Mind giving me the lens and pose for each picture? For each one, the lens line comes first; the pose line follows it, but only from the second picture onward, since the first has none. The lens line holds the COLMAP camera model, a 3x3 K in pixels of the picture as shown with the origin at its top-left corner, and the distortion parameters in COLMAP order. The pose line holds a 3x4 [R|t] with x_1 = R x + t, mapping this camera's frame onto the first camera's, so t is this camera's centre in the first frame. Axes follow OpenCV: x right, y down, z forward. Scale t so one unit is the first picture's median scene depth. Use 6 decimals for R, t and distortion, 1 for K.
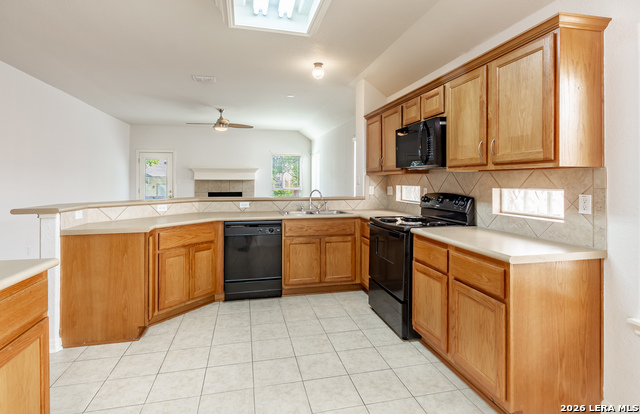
lens RADIAL K [[335.1, 0, 328.2], [0, 335.1, 179.2], [0, 0, 1]] dist [0.005928, 0.000225]
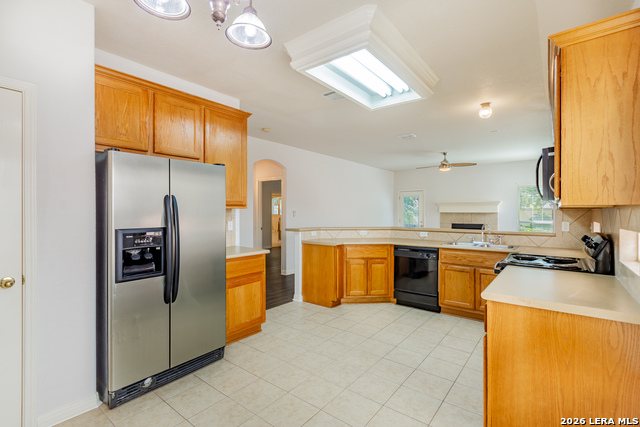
lens RADIAL K [[307.1, 0, 318.8], [0, 307.1, 212.8], [0, 0, 1]] dist [0.011244, 0.001383]
pose [[0.611634, 0.002375, -0.791137, 0.490849], [0.004145, 0.999972, 0.006207, -0.013919], [0.791130, -0.007075, 0.611607, -0.004453]]
